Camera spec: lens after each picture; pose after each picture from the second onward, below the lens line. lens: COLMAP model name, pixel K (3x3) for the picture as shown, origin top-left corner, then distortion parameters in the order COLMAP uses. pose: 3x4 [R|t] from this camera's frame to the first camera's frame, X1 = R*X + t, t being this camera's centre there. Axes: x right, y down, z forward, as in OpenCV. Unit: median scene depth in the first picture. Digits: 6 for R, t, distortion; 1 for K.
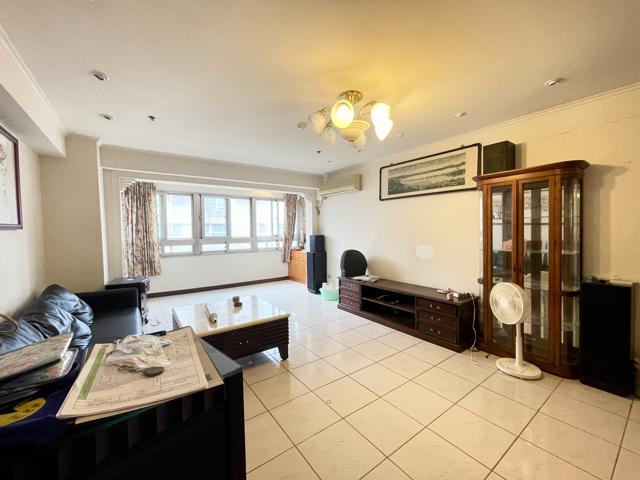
lens RADIAL K [[261.2, 0, 317.9], [0, 261.2, 238.5], [0, 0, 1]] dist [-0.000027, 0.000198]
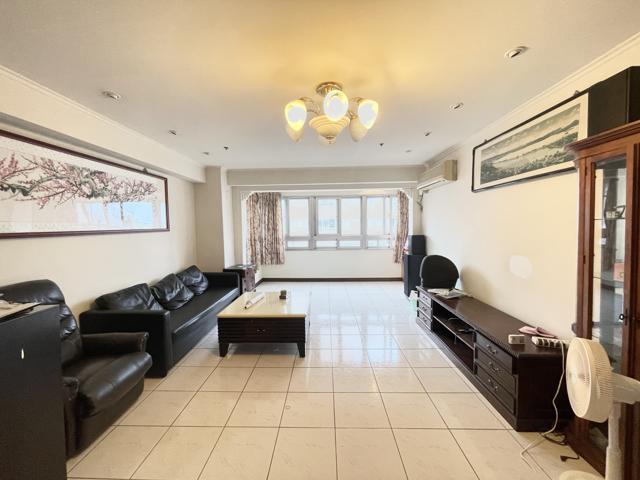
lens RADIAL K [[261.2, 0, 317.9], [0, 261.2, 238.5], [0, 0, 1]] dist [-0.000027, 0.000198]
pose [[0.792858, 0.029607, -0.608687, 0.291702], [-0.015292, 0.999471, 0.028696, -0.023132], [0.609215, -0.013444, 0.792891, 0.112451]]
